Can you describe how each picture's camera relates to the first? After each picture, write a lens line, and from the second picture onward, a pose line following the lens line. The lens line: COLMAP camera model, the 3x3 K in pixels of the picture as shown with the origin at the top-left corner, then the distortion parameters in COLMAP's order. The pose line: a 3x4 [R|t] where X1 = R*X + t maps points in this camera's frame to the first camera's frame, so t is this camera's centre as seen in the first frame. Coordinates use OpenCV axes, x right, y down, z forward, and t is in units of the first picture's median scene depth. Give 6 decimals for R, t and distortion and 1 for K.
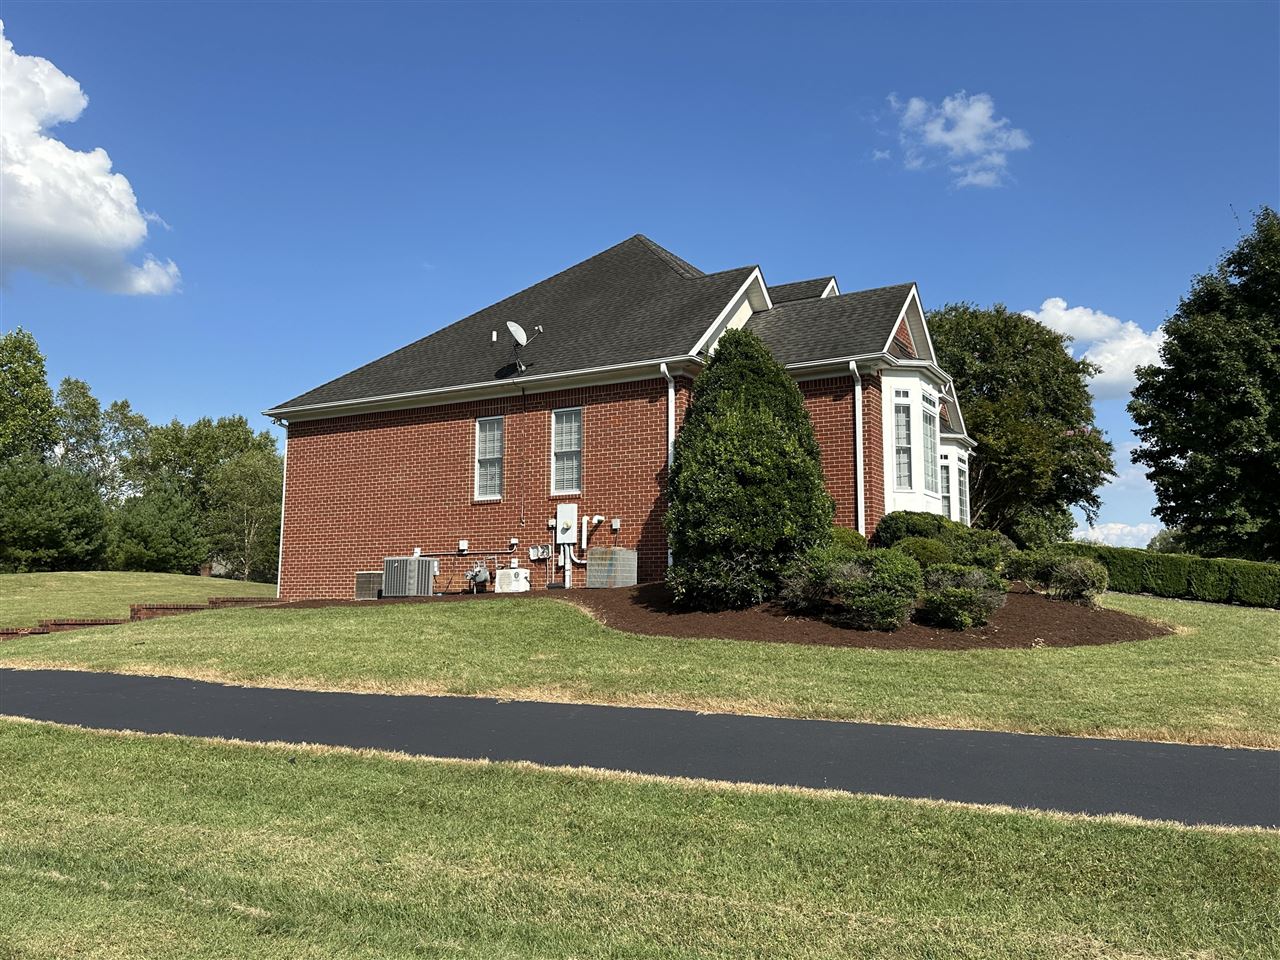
lens RADIAL K [[1047.3, 0, 640.0], [0, 1047.3, 480.0], [0, 0, 1]] dist [0.078763, -0.003528]
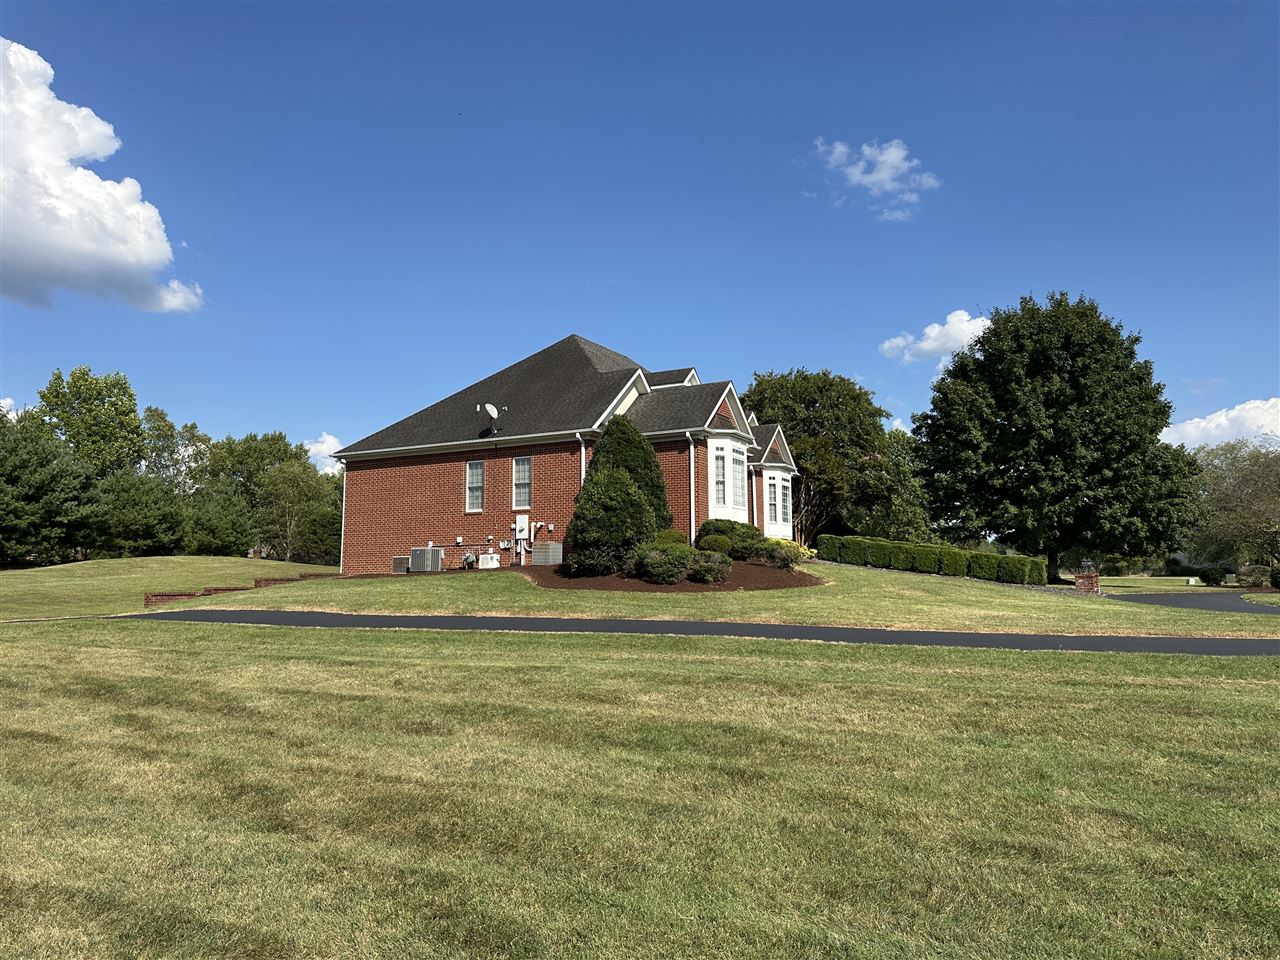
lens RADIAL K [[885.7, 0, 643.9], [0, 885.7, 480.8], [0, 0, 1]] dist [0.058768, 0.000405]
pose [[0.999205, -0.005523, 0.039481, 0.066382], [0.005203, 0.999953, 0.008227, -0.040827], [-0.039524, -0.008015, 0.999186, -0.402889]]
